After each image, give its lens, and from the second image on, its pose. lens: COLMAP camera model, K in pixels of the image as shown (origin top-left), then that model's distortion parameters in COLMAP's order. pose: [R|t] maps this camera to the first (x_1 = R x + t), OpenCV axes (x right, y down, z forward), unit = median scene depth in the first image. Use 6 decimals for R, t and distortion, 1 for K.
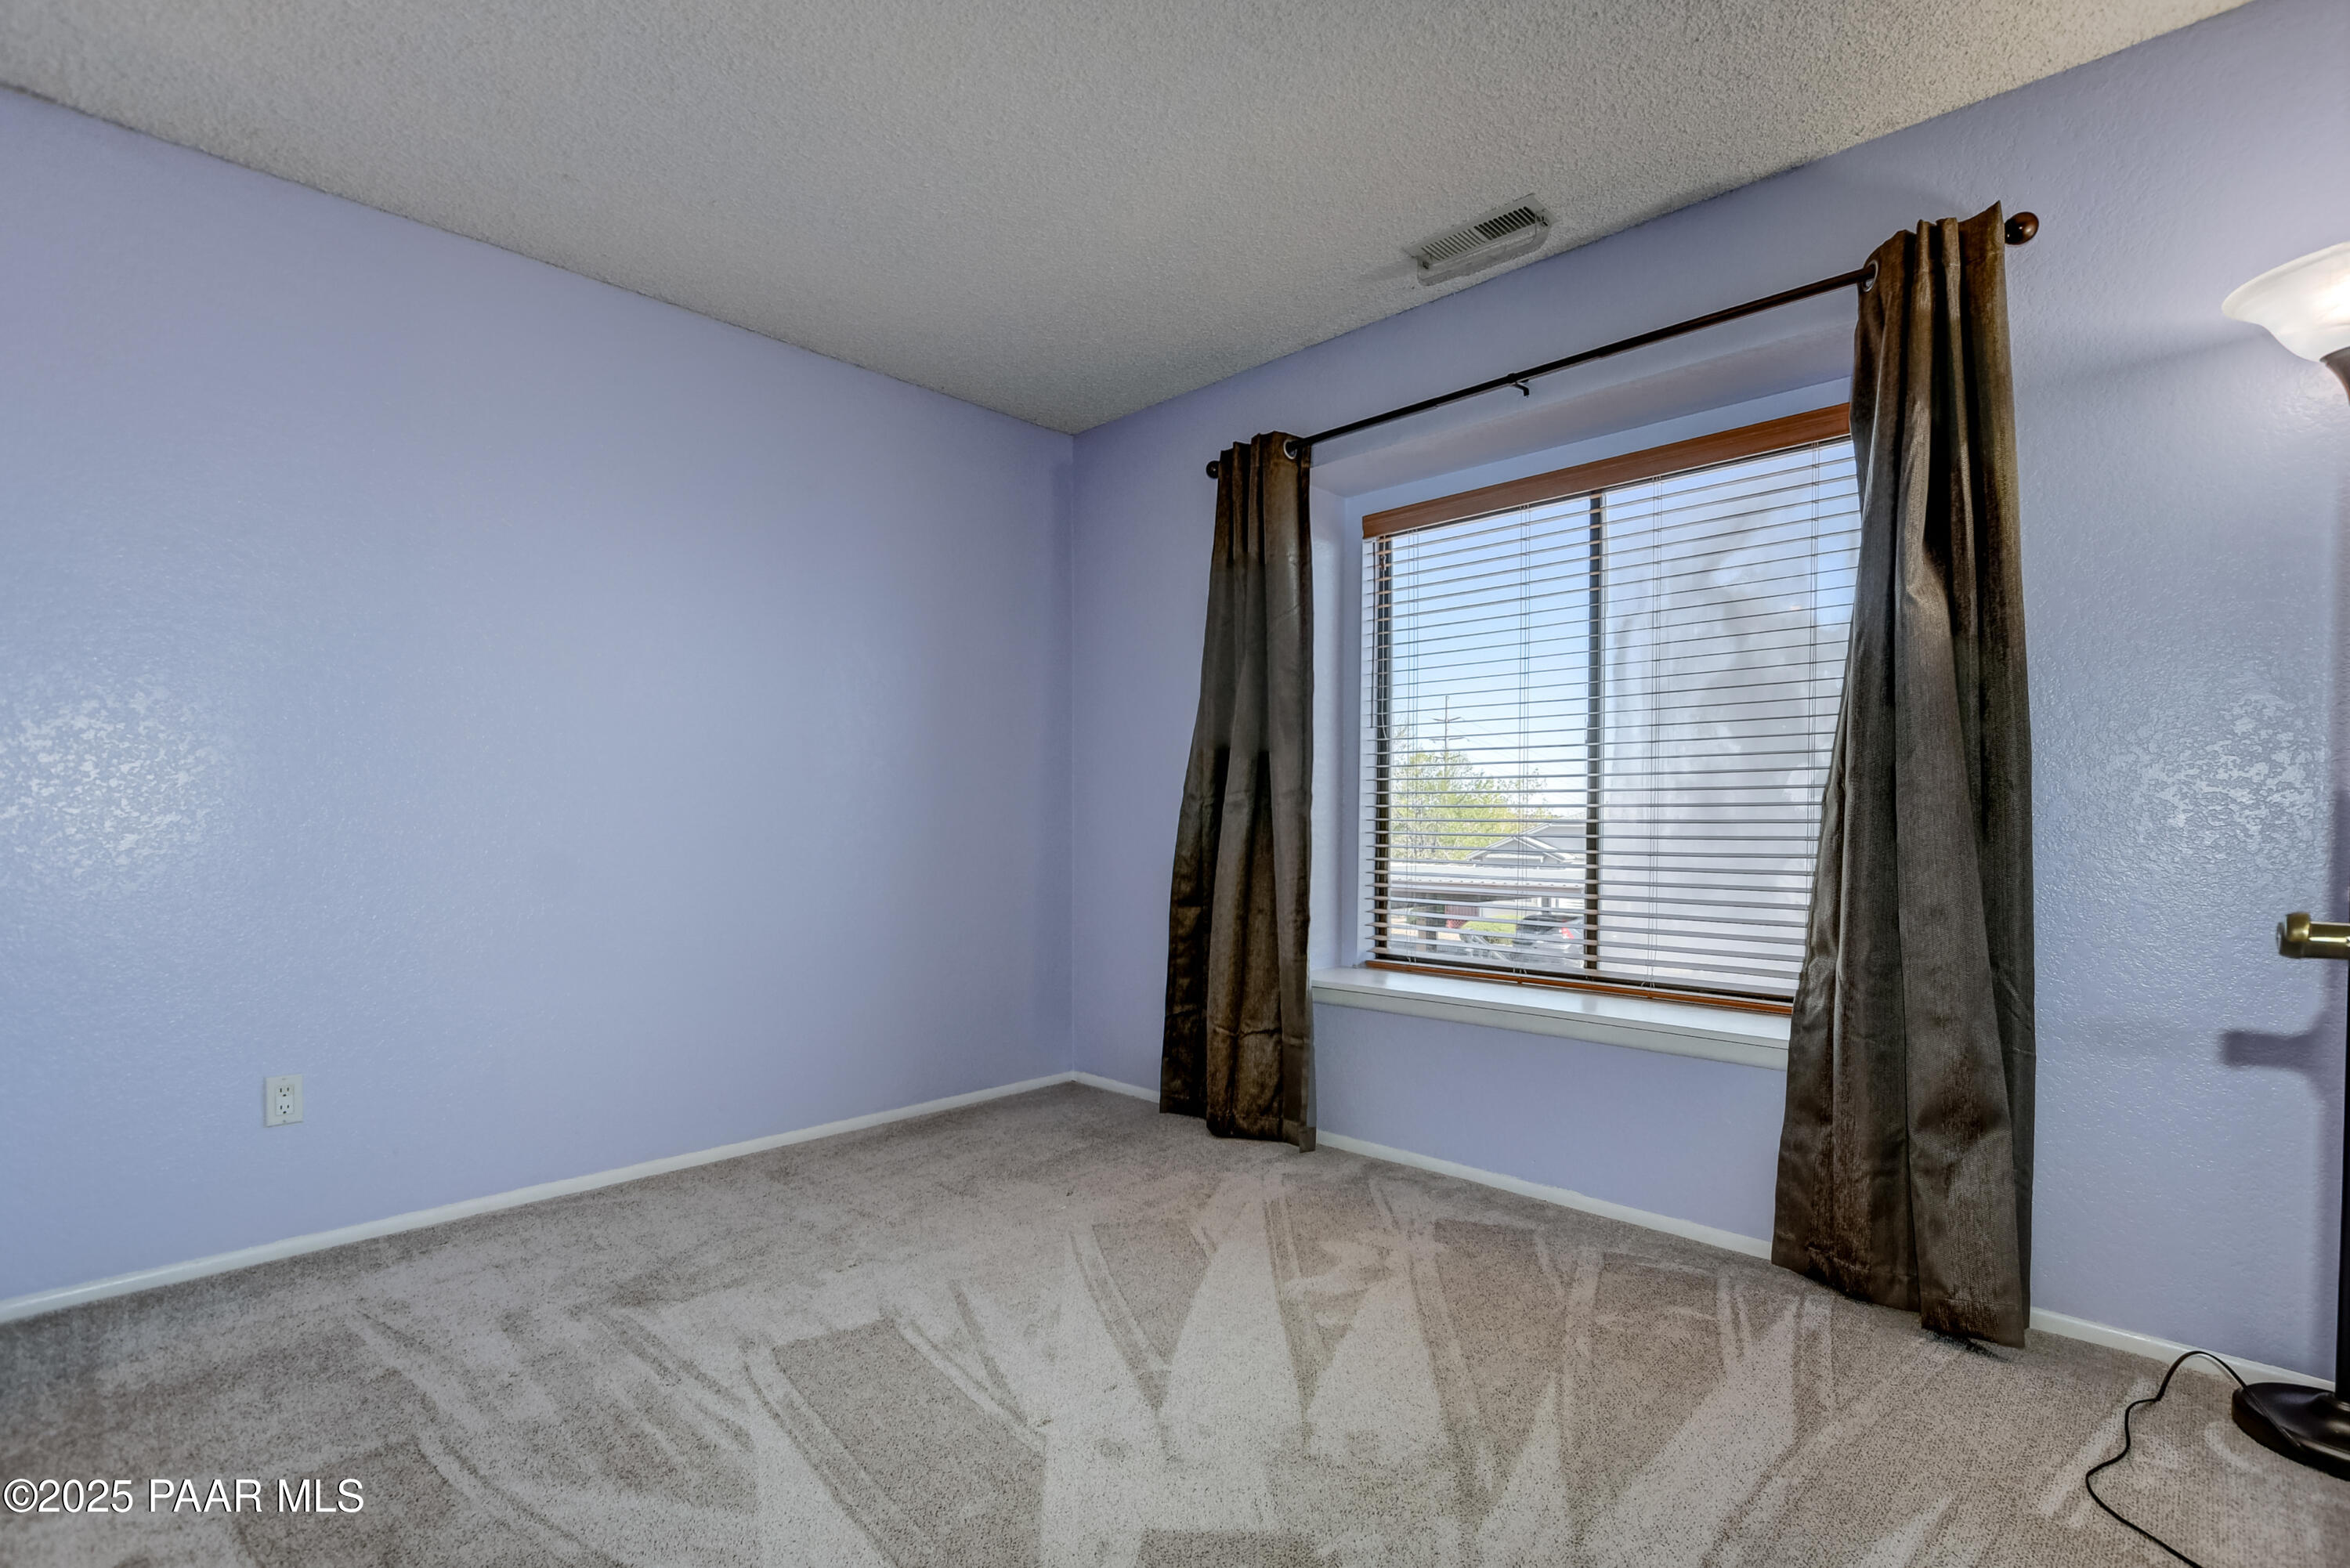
lens RADIAL K [[1076.1, 0, 1173.6], [0, 1076.1, 826.4], [0, 0, 1]] dist [-0.016619, 0.000263]
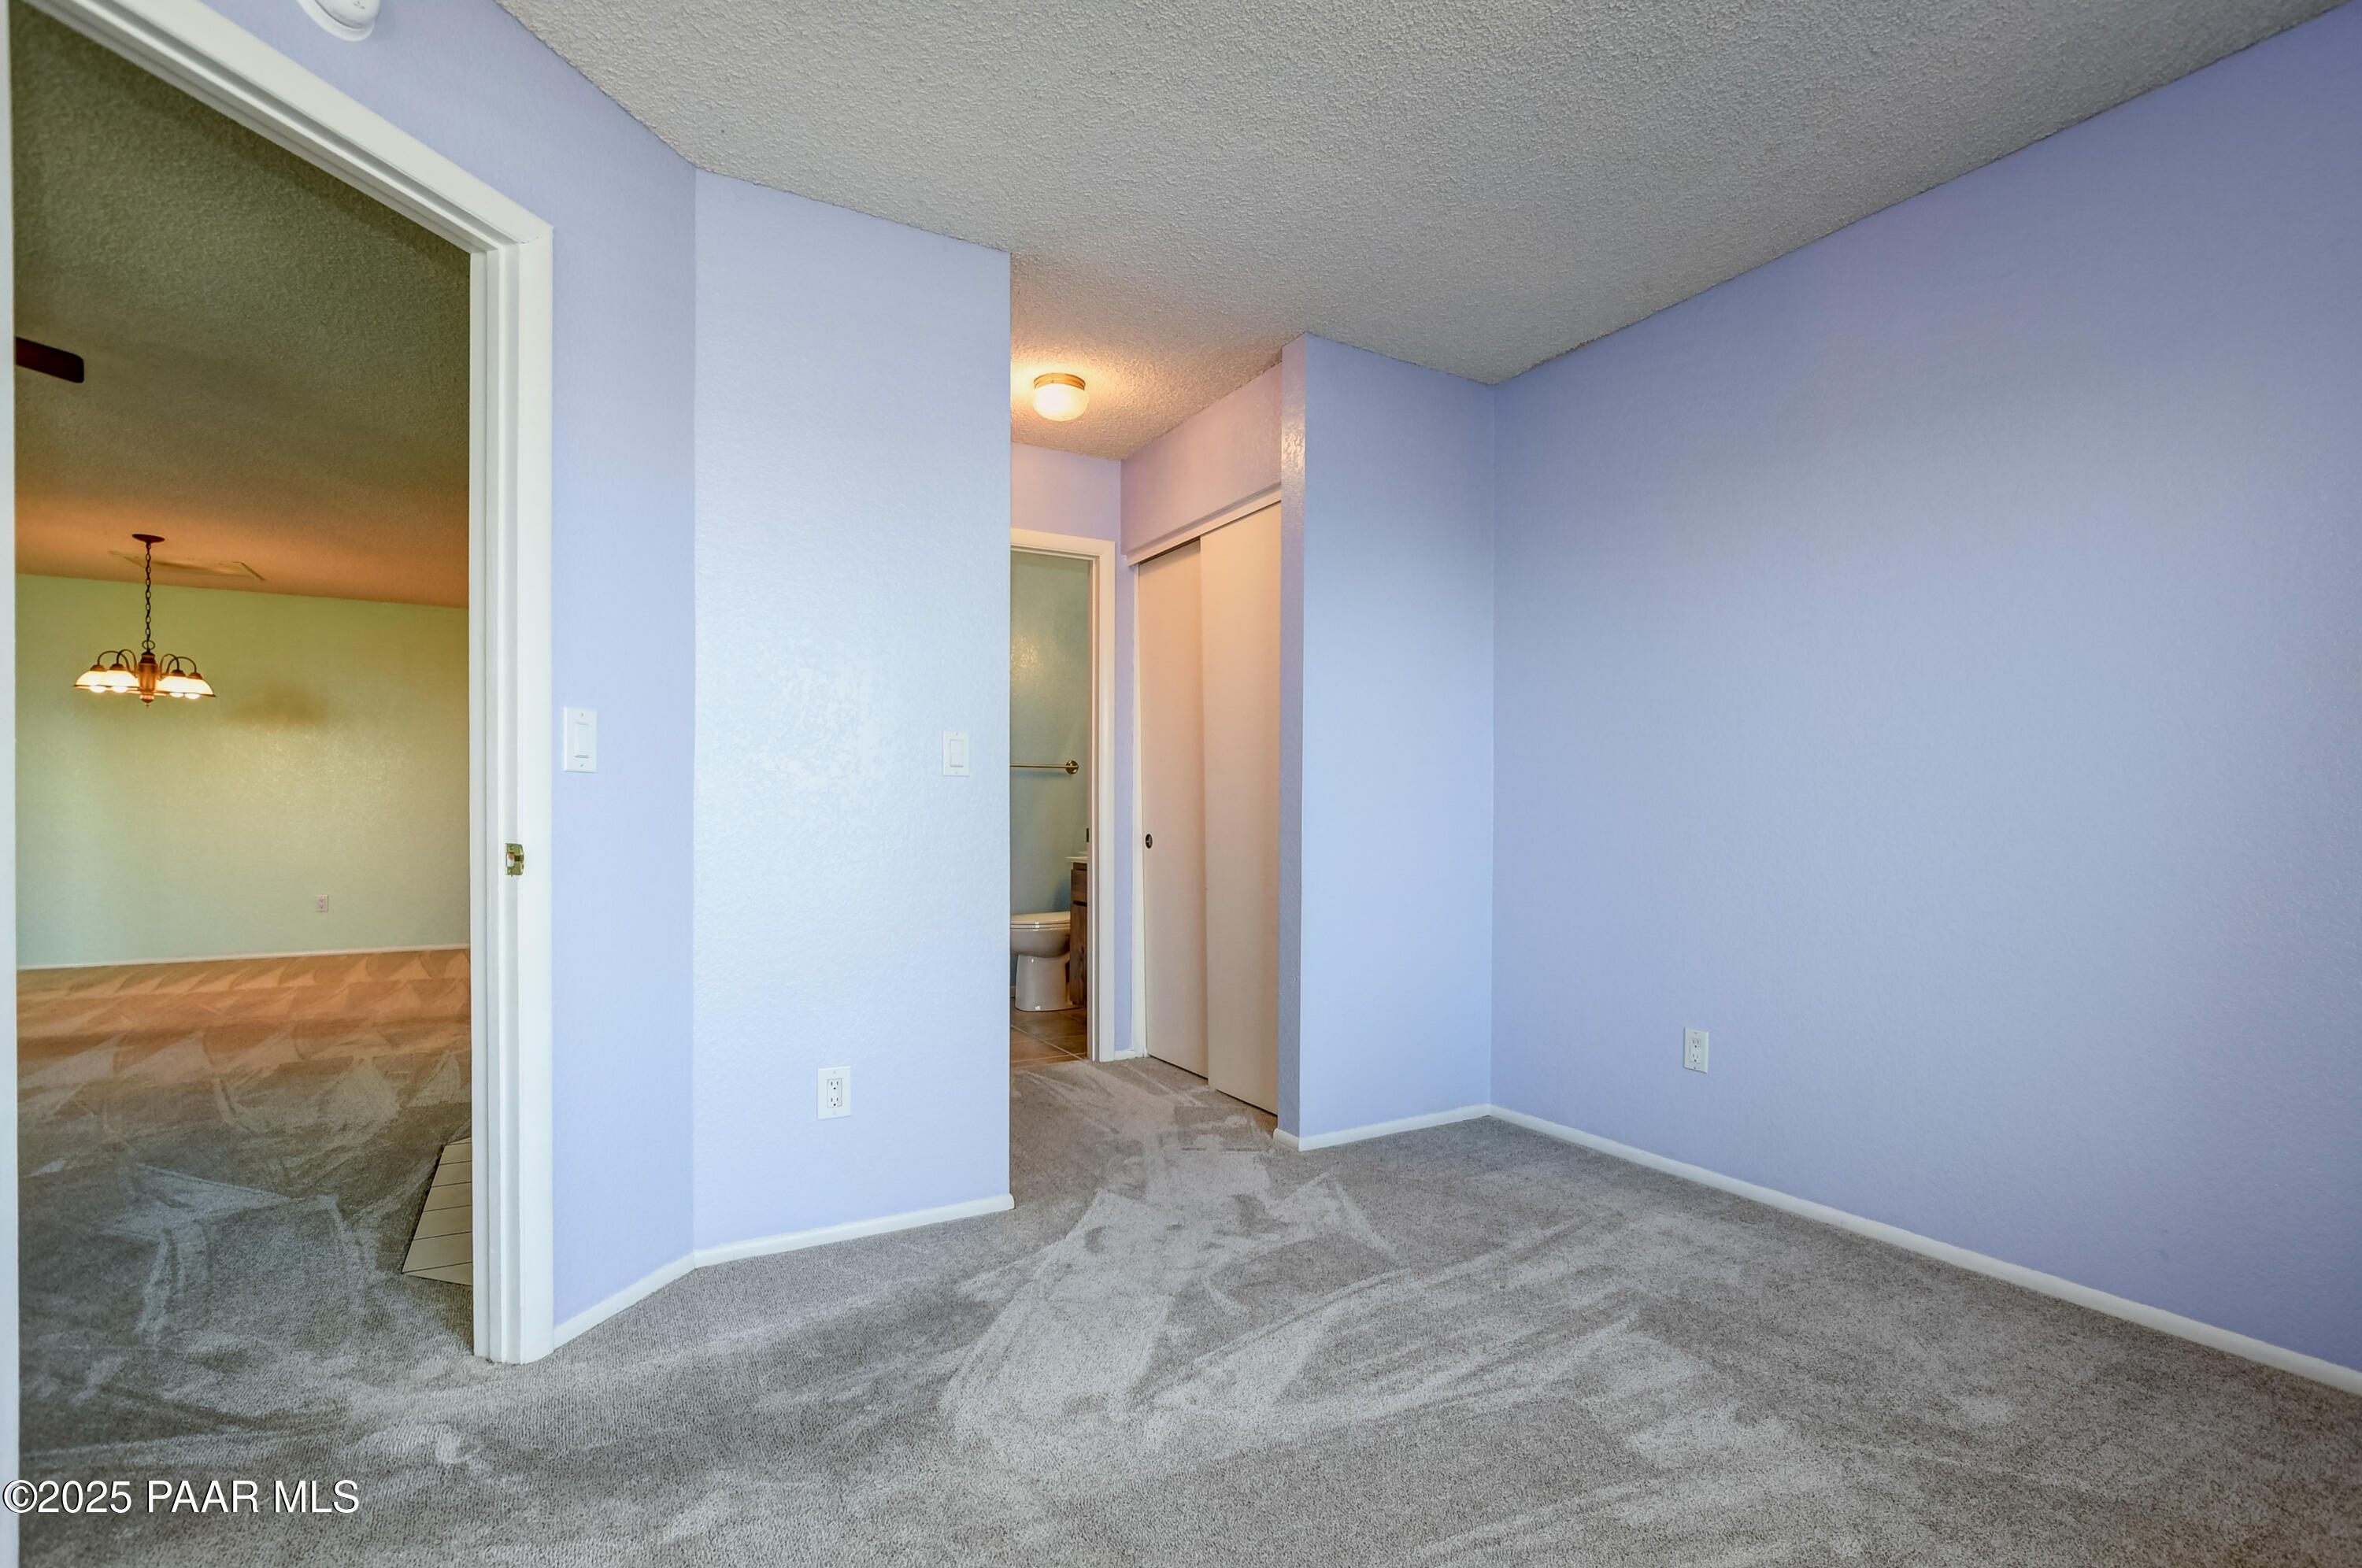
lens RADIAL K [[1054.5, 0, 1173.3], [0, 1054.5, 816.3], [0, 0, 1]] dist [-0.015138, 0.000081]
pose [[-0.252515, 0.004983, -0.967580, 0.548173], [-0.012256, 0.999890, 0.008348, -0.013500], [0.967515, 0.013966, -0.252426, 0.848187]]
